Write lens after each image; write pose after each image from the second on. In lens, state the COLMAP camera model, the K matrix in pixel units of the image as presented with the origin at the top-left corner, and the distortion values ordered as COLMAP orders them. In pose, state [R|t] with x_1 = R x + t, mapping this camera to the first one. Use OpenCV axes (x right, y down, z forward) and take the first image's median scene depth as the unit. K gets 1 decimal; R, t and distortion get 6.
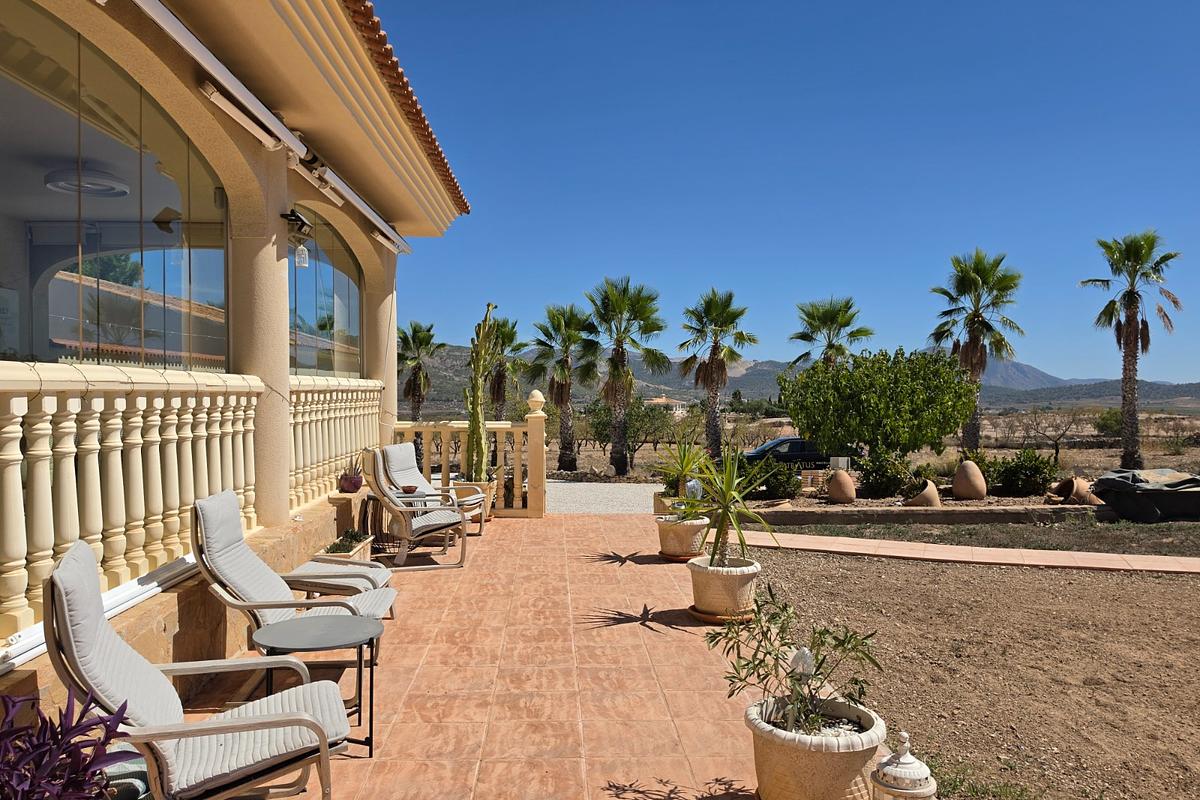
lens RADIAL K [[913.6, 0, 600.0], [0, 913.6, 400.0], [0, 0, 1]] dist [0.113815, -0.190460]
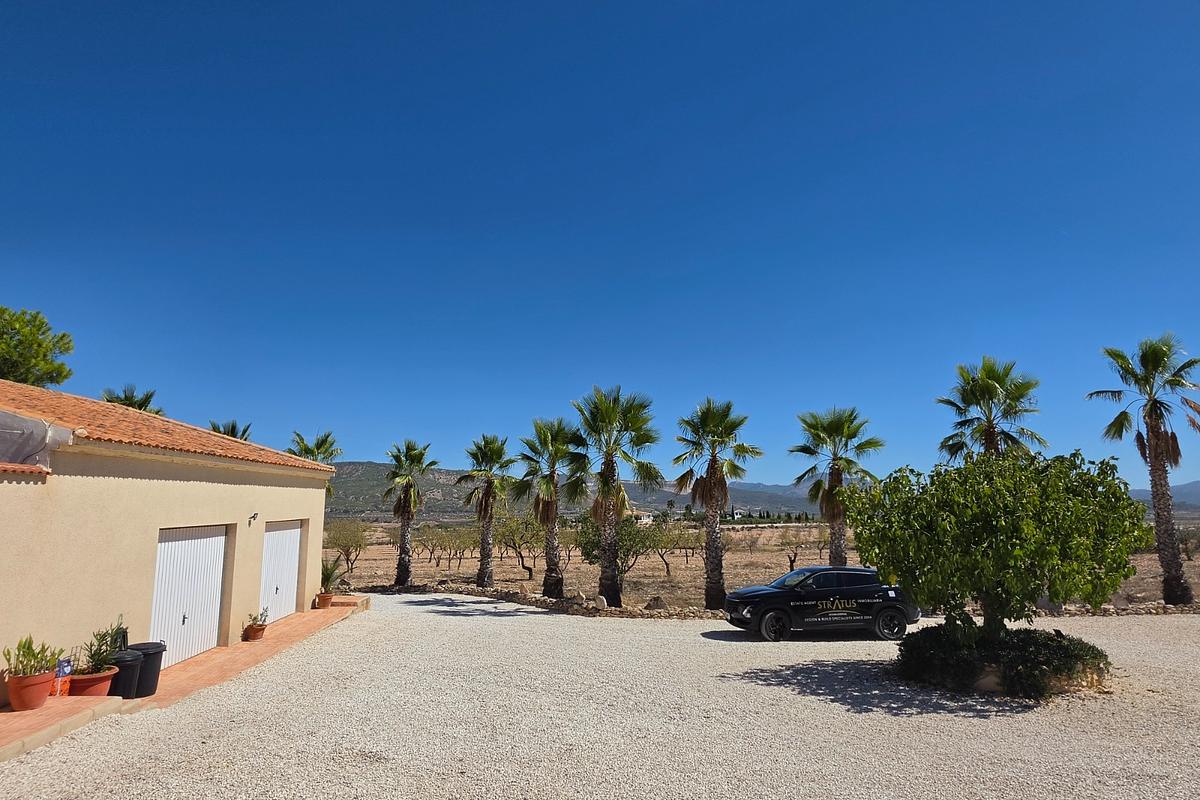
lens RADIAL K [[660.9, 0, 600.0], [0, 660.9, 400.0], [0, 0, 1]] dist [-0.010548, 0.000892]
pose [[0.999891, 0.000193, 0.014787, 0.001906], [0.002235, 0.986455, -0.164019, -0.009398], [-0.014618, 0.164034, 0.986346, 0.338797]]
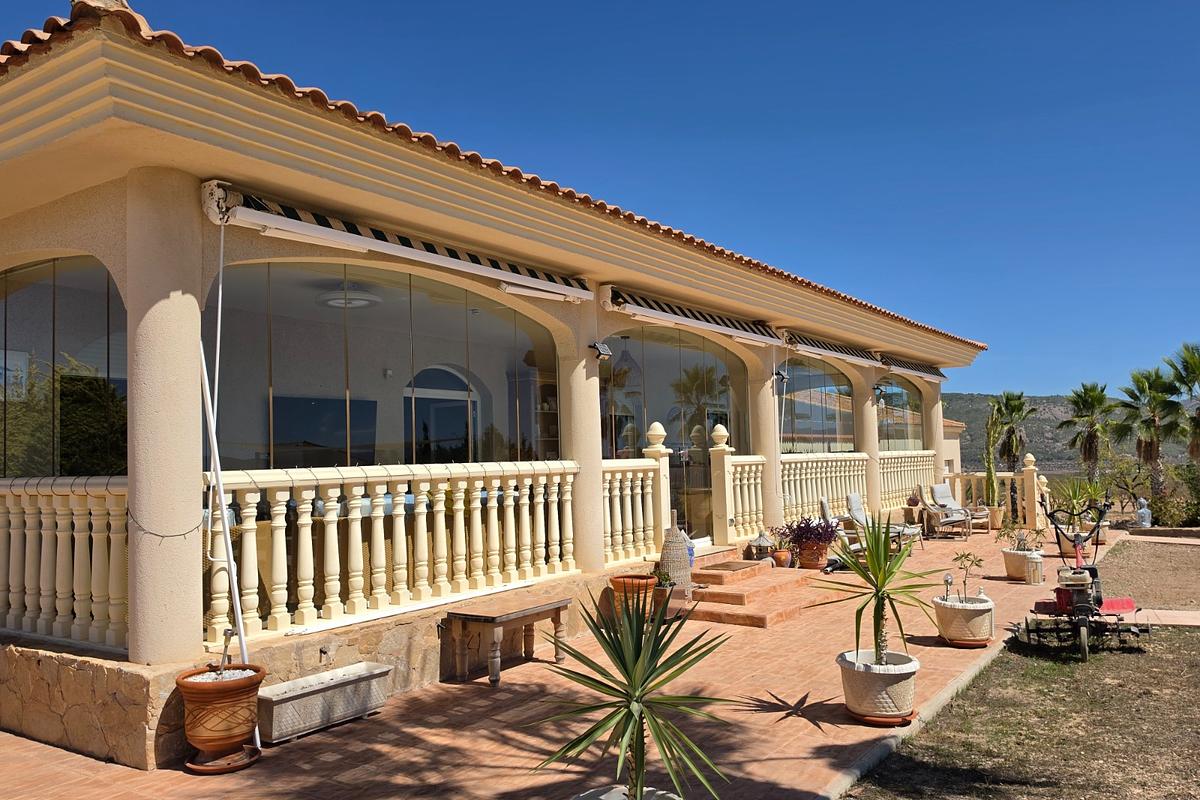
lens RADIAL K [[913.6, 0, 600.0], [0, 913.6, 400.0], [0, 0, 1]] dist [0.113815, -0.190460]
pose [[0.797283, -0.059809, -0.600635, 0.111043], [0.019654, 0.997124, -0.073201, 0.000048], [0.603286, 0.046557, 0.796165, -0.281932]]
